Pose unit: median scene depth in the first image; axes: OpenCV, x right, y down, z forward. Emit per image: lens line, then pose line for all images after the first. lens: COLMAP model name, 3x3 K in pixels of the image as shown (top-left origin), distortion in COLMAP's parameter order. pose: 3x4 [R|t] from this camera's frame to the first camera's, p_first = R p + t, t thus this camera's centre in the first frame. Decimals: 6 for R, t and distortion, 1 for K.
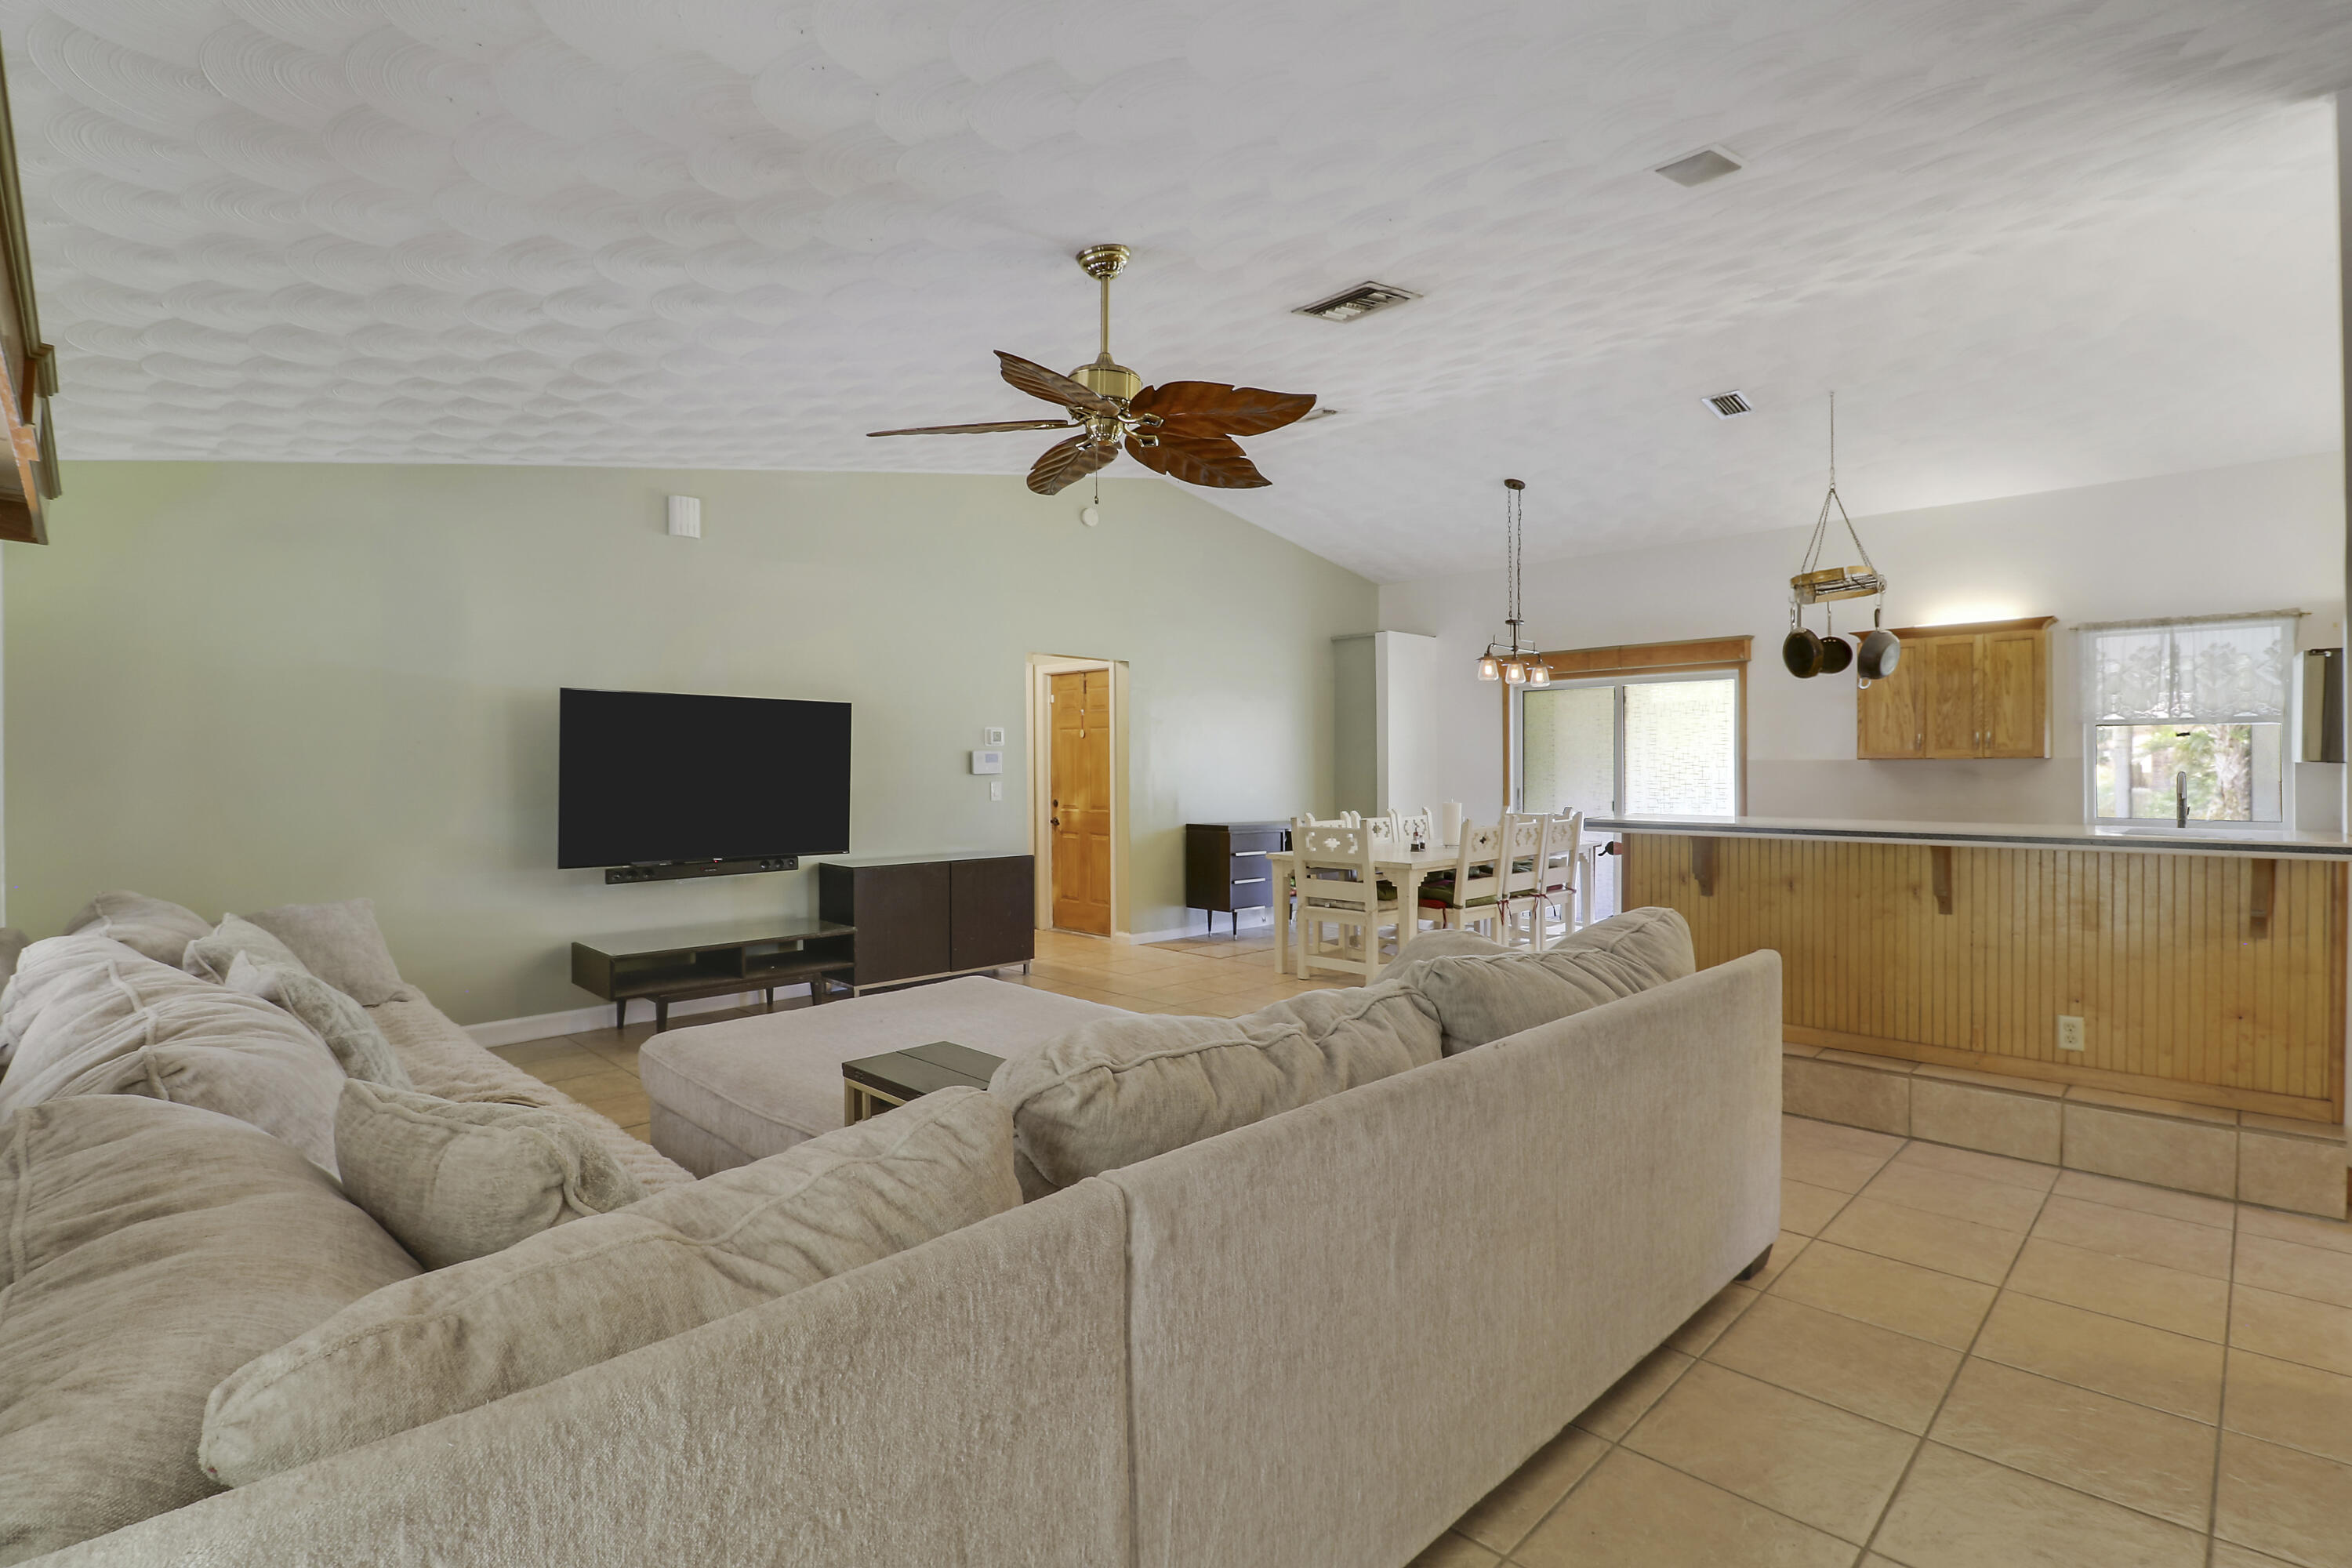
lens RADIAL K [[1079.3, 0, 1191.4], [0, 1079.3, 783.4], [0, 0, 1]] dist [-0.001175, -0.015199]
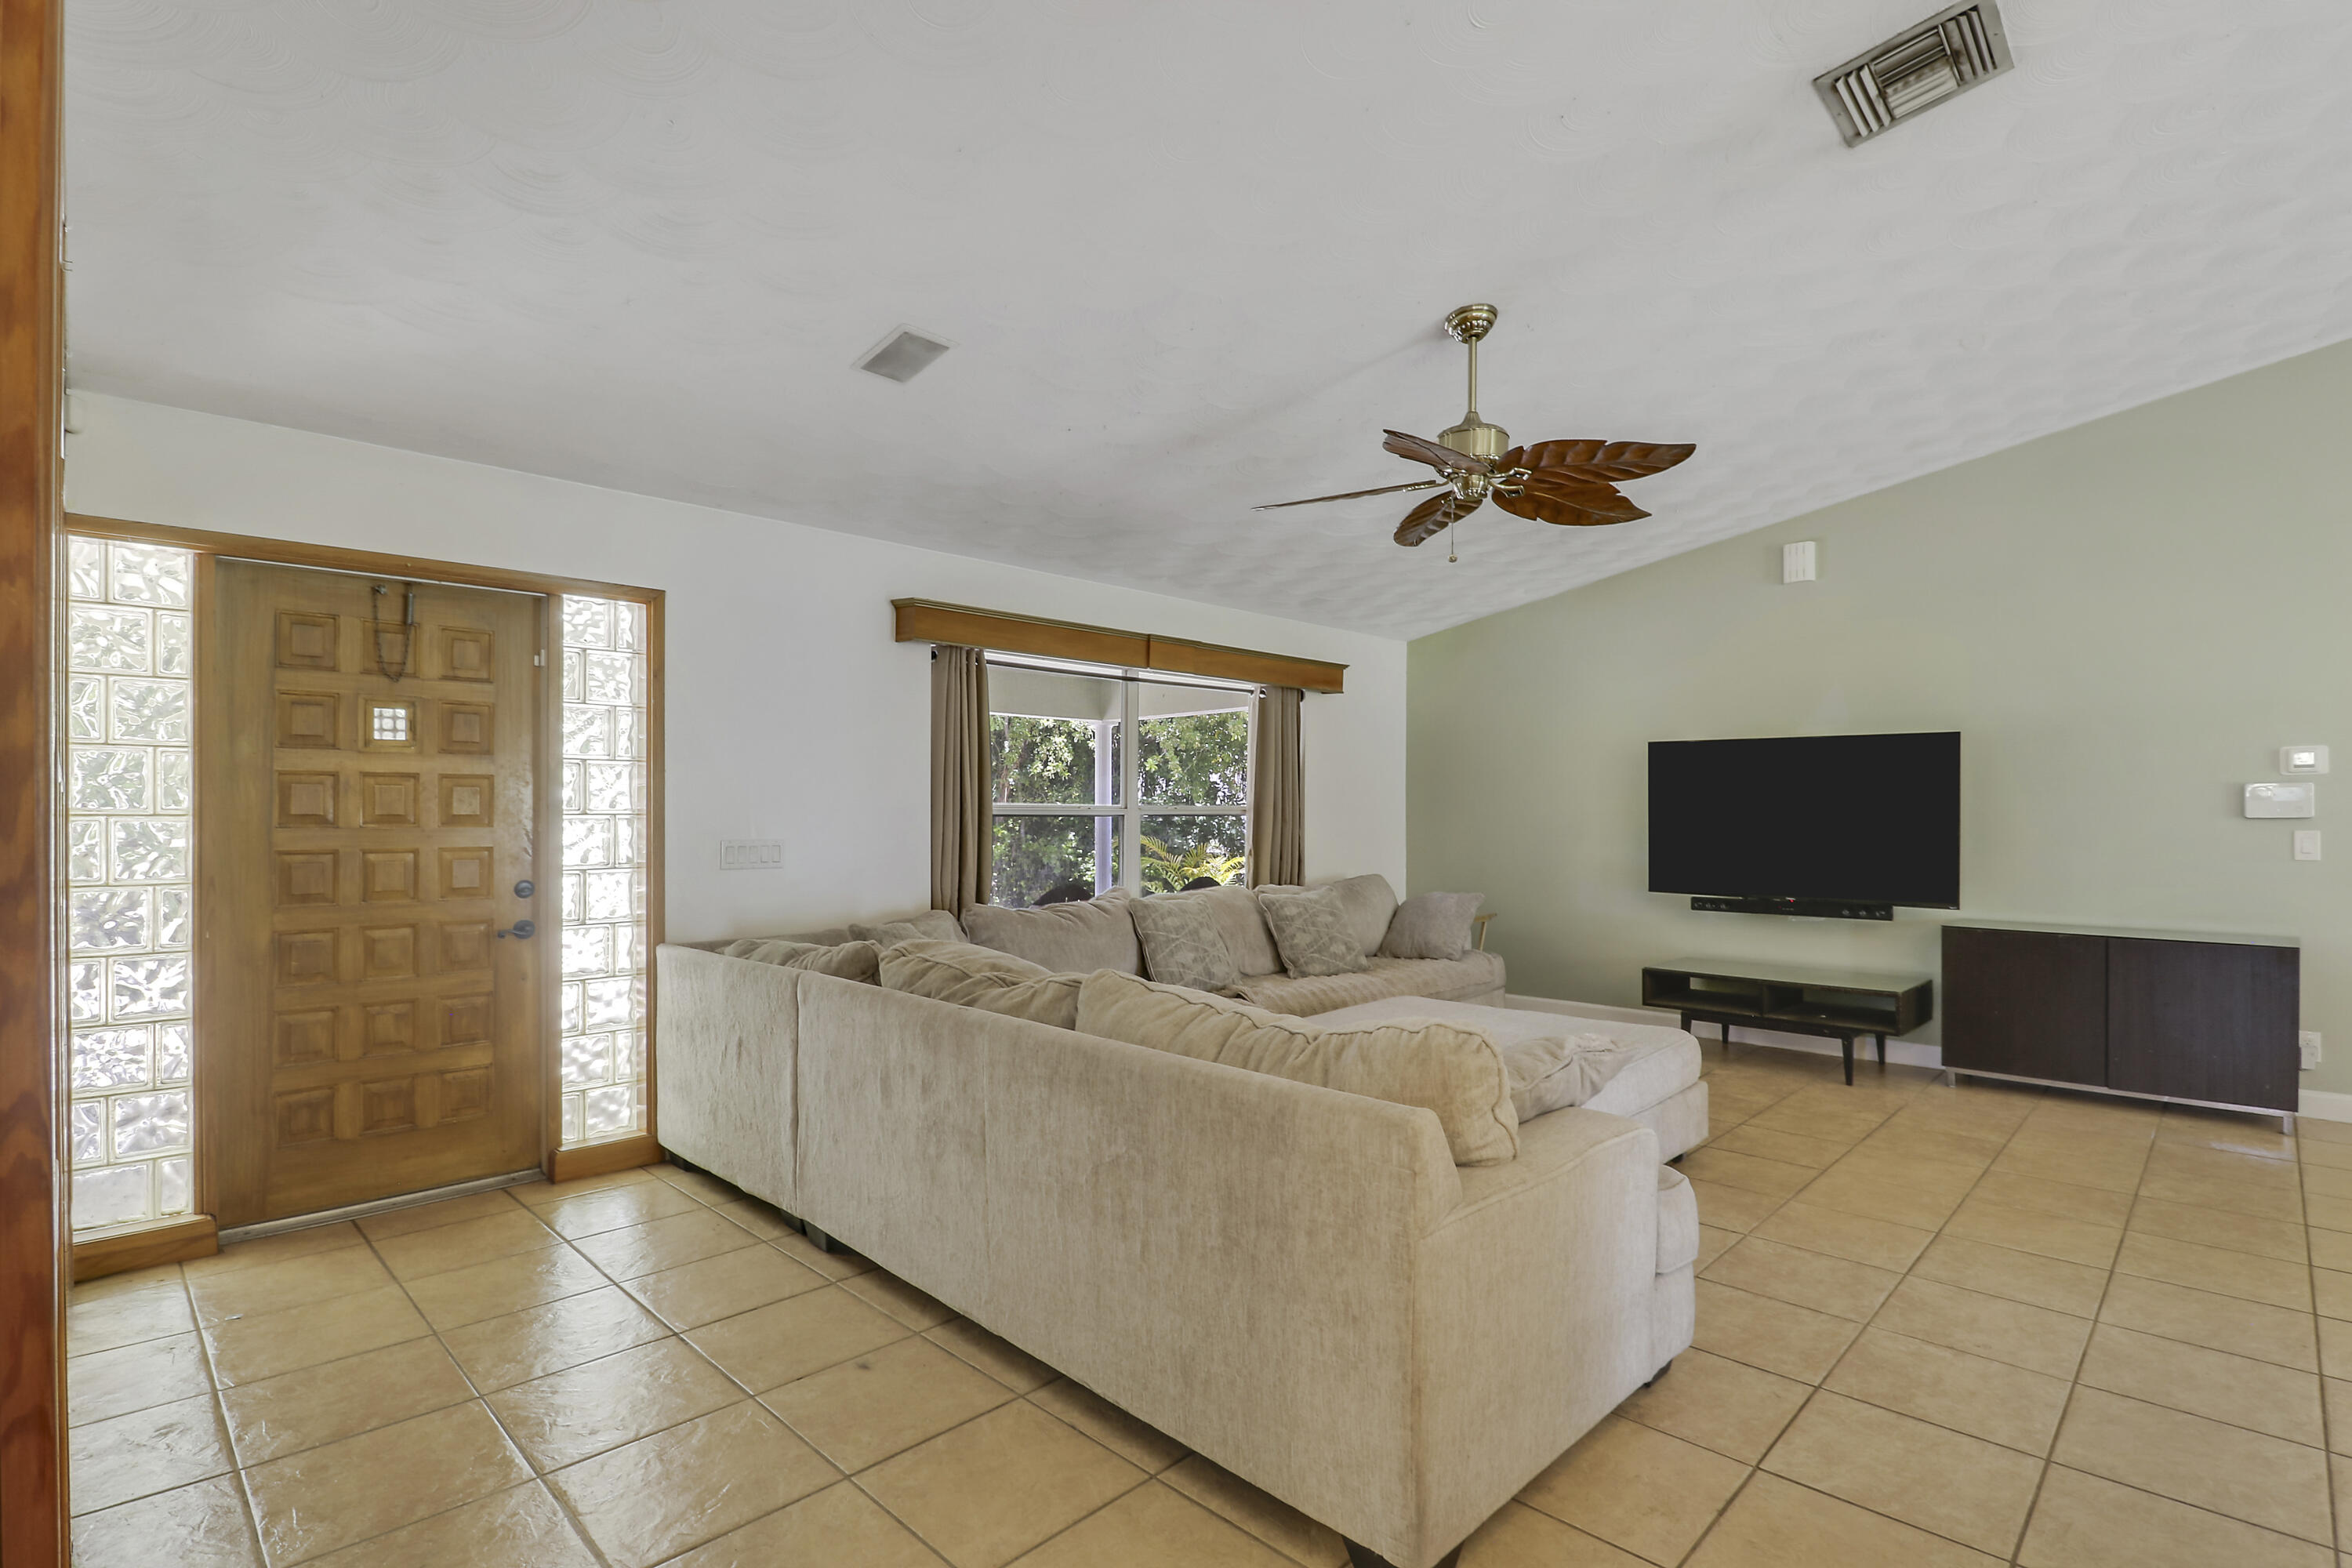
lens RADIAL K [[1095.1, 0, 1205.1], [0, 1095.1, 806.8], [0, 0, 1]] dist [-0.017150, -0.000210]
pose [[0.015340, 0.002466, -0.999879, 0.507416], [-0.016313, 0.999864, 0.002215, -0.007215], [0.999749, 0.016277, 0.015378, 0.380756]]
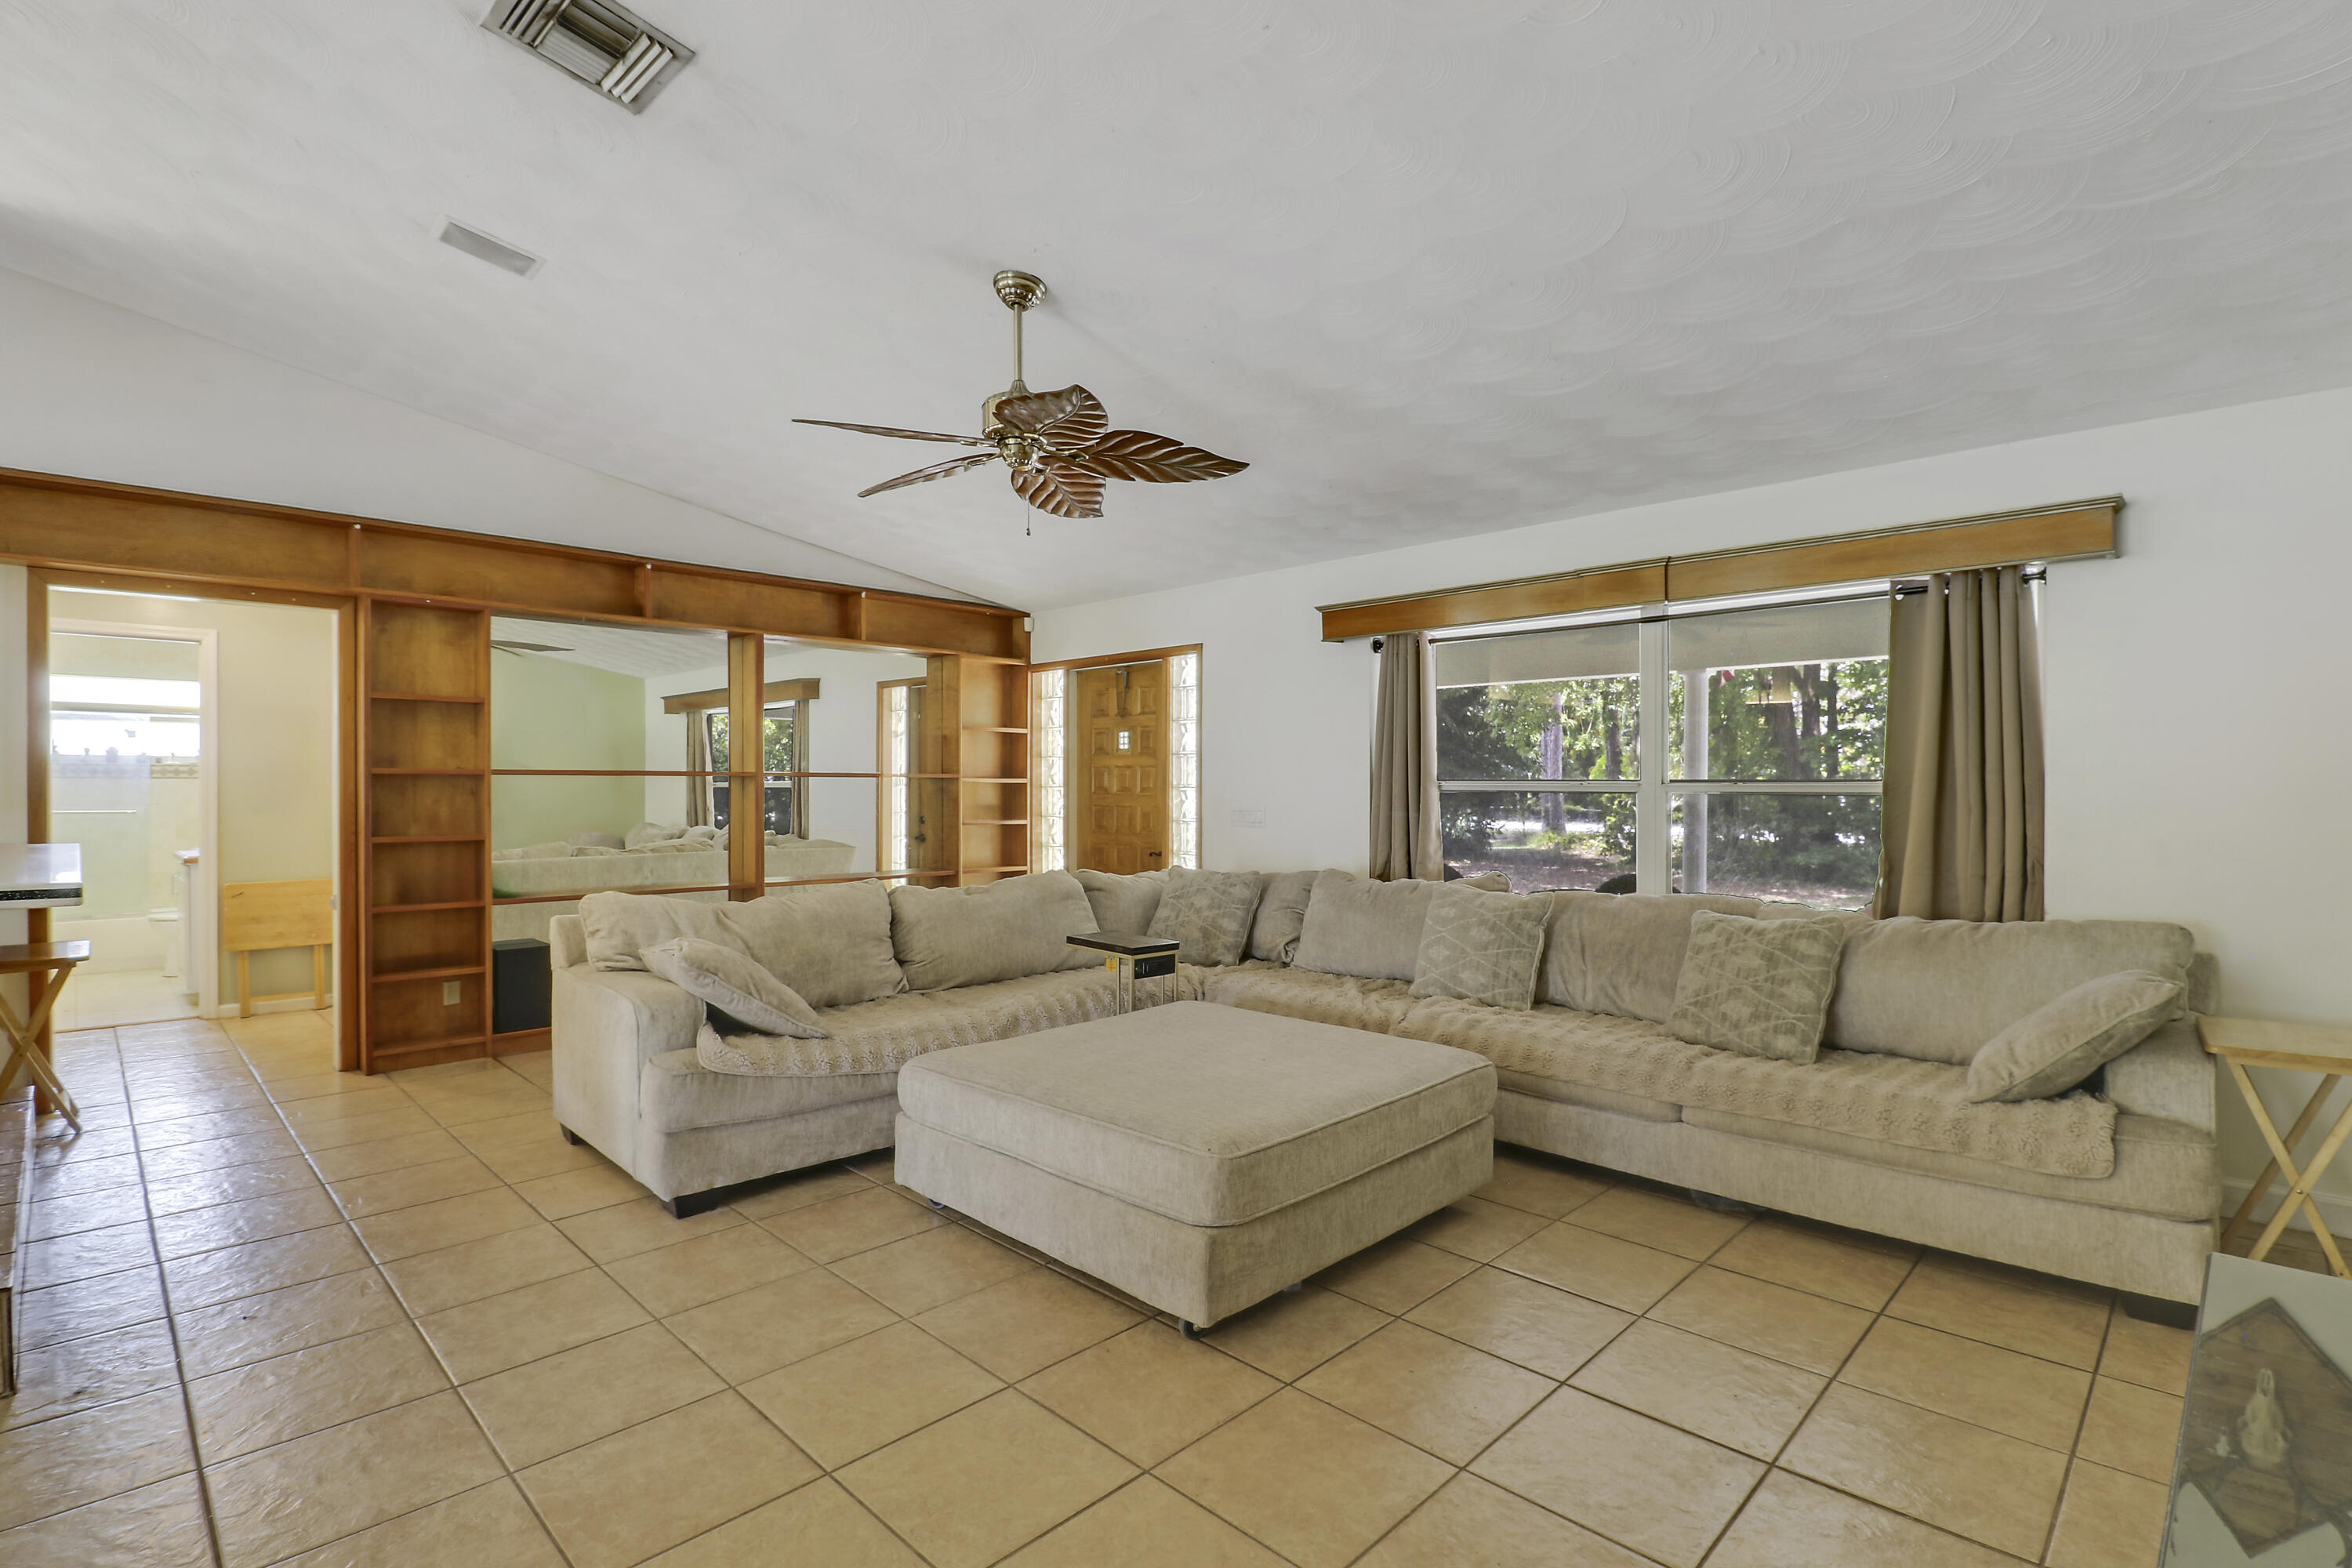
lens RADIAL K [[1095.1, 0, 1205.1], [0, 1095.1, 806.8], [0, 0, 1]] dist [-0.017150, -0.000210]
pose [[-0.999573, 0.003650, -0.028997, -0.127675], [0.002646, 0.999398, 0.034590, -0.013837], [0.029106, 0.034498, -0.998981, 1.079357]]
